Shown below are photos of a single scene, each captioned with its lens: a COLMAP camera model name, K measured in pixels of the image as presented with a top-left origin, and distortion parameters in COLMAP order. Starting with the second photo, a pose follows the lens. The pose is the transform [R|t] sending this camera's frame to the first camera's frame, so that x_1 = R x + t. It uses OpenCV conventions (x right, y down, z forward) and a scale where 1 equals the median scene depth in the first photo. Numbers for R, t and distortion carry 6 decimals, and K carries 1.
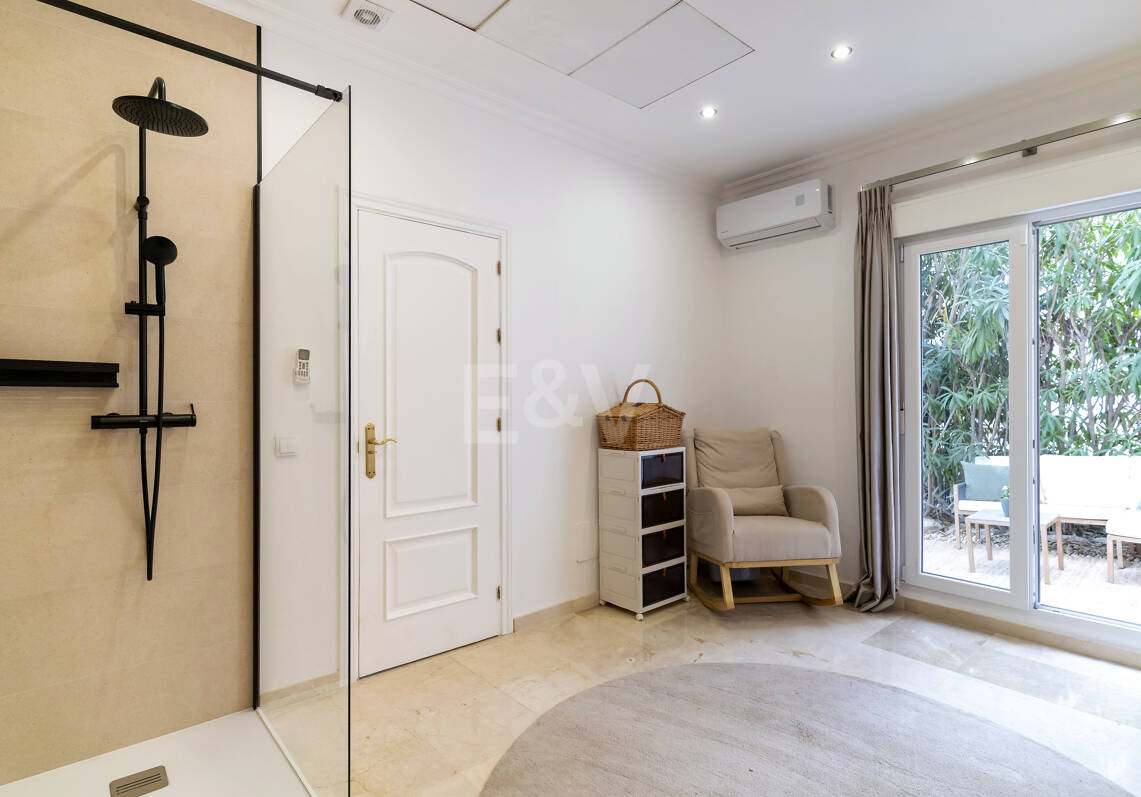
lens RADIAL K [[575.5, 0, 567.7], [0, 575.5, 399.4], [0, 0, 1]] dist [0.000671, 0.001761]
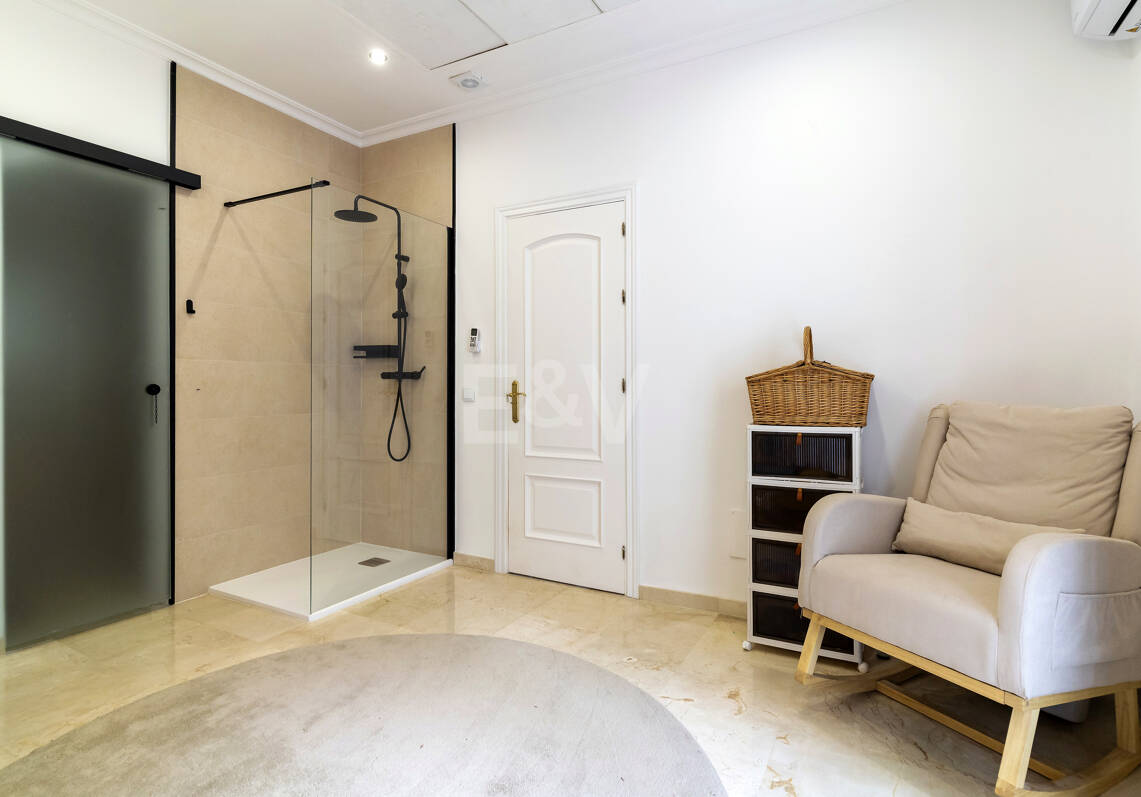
lens RADIAL K [[575.5, 0, 566.2], [0, 575.5, 378.3], [0, 0, 1]] dist [0.000671, 0.001761]
pose [[0.371783, -0.000452, -0.928320, 0.804173], [0.002690, 0.999996, 0.000590, 0.032296], [0.928316, -0.002716, 0.371783, 0.552695]]
